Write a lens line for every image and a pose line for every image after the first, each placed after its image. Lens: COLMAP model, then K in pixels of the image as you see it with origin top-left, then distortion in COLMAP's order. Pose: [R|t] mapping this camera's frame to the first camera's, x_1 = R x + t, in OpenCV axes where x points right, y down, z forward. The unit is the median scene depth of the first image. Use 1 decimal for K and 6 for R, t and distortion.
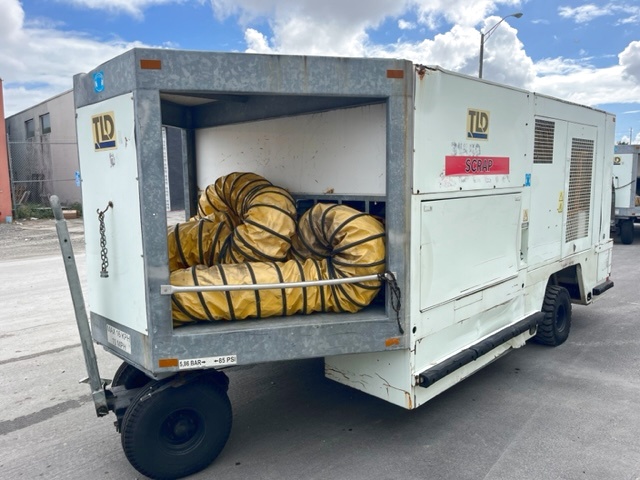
lens RADIAL K [[486.2, 0, 320.0], [0, 486.2, 240.0], [0, 0, 1]] dist [0.046195, -0.101833]
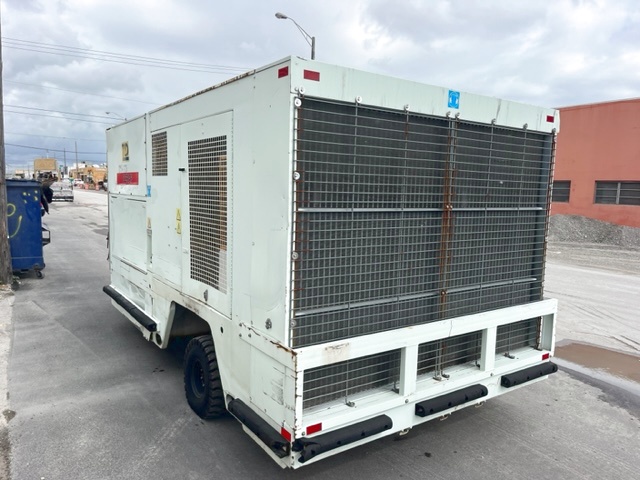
lens RADIAL K [[486.2, 0, 320.0], [0, 486.2, 240.0], [0, 0, 1]] dist [0.046195, -0.101833]
pose [[-0.174702, 0.117891, -0.977538, 1.440141], [-0.149078, 0.978194, 0.144613, -0.230306], [0.973270, 0.170993, -0.153318, 1.549527]]
